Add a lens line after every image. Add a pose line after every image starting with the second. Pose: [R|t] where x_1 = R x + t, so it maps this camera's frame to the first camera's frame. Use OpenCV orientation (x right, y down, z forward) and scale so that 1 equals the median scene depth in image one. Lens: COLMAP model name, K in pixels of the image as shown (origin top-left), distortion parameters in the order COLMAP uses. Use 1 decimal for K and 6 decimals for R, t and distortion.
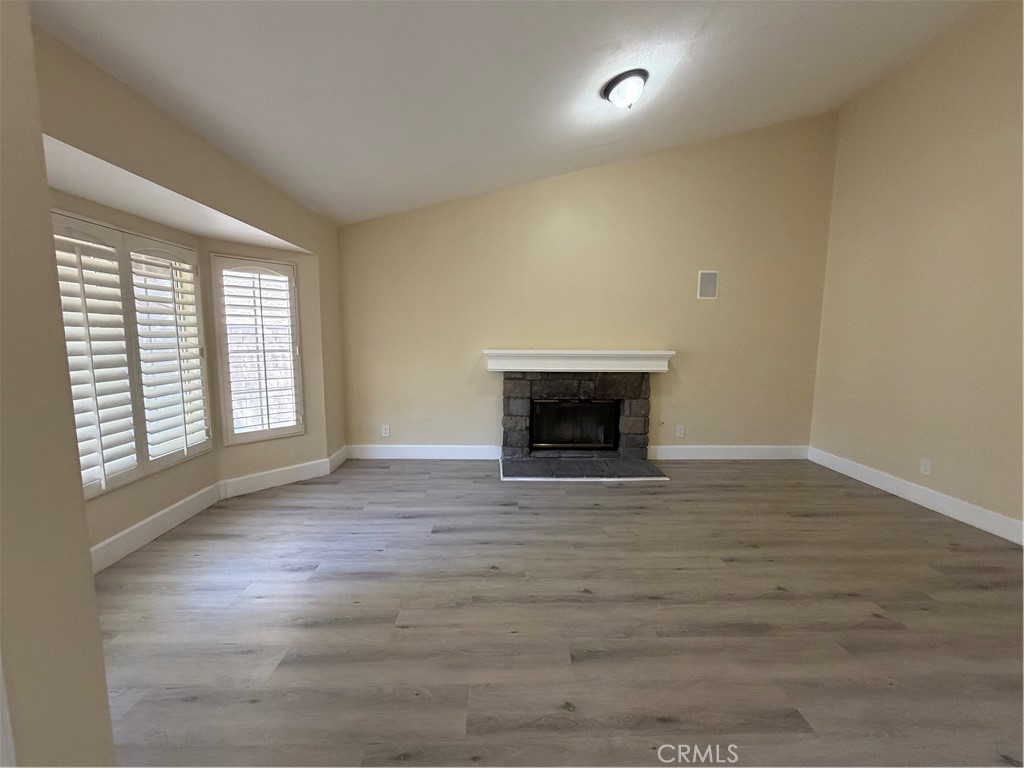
lens RADIAL K [[408.5, 0, 513.1], [0, 408.5, 389.5], [0, 0, 1]] dist [0.000714, 0.000579]
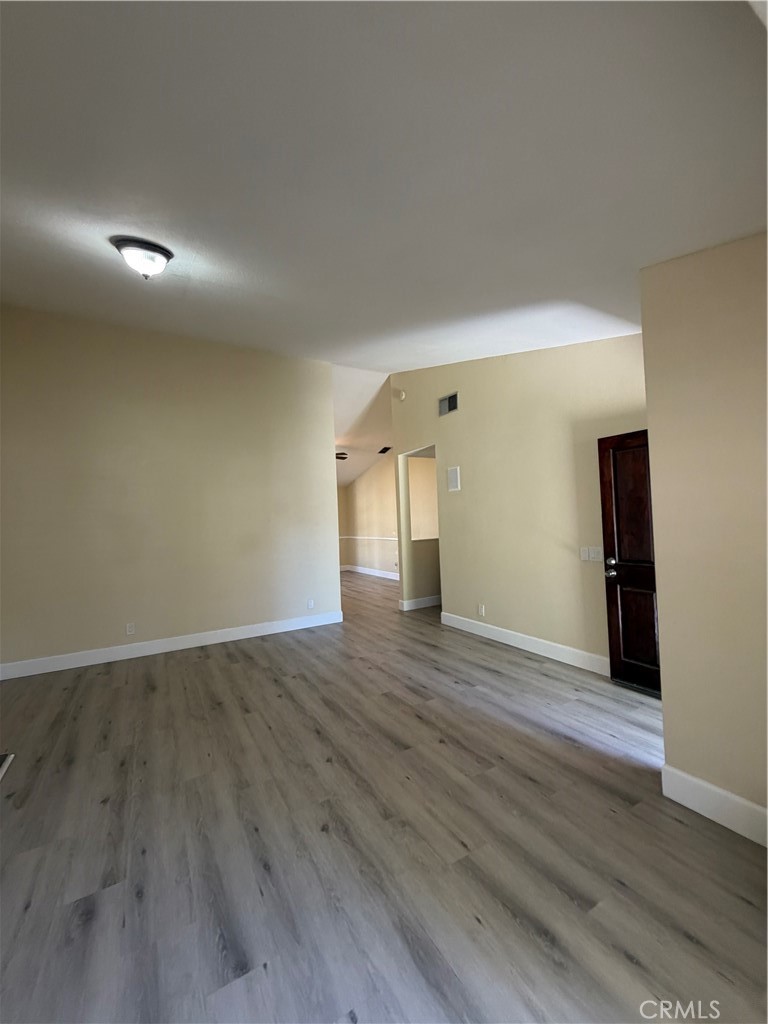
lens RADIAL K [[408.5, 0, 388.9], [0, 408.5, 508.6], [0, 0, 1]] dist [0.000714, 0.000579]
pose [[-0.484229, 0.032505, 0.874337, -0.582066], [0.144144, 0.988619, 0.043077, -0.134173], [-0.862986, 0.146890, -0.483403, 0.848236]]
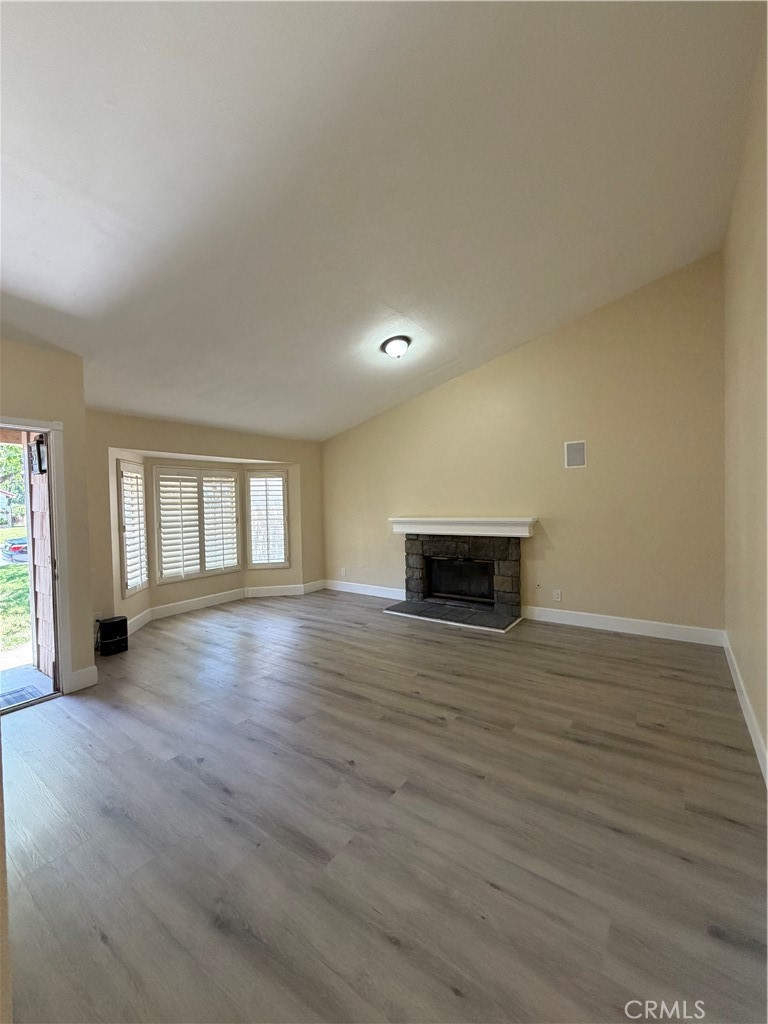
lens RADIAL K [[408.5, 0, 381.8], [0, 408.5, 519.7], [0, 0, 1]] dist [0.000714, 0.000579]
pose [[0.790834, -0.001364, -0.612030, 0.928064], [-0.050805, 0.996400, -0.067868, 0.005707], [0.609919, 0.084767, 0.787917, -0.132589]]
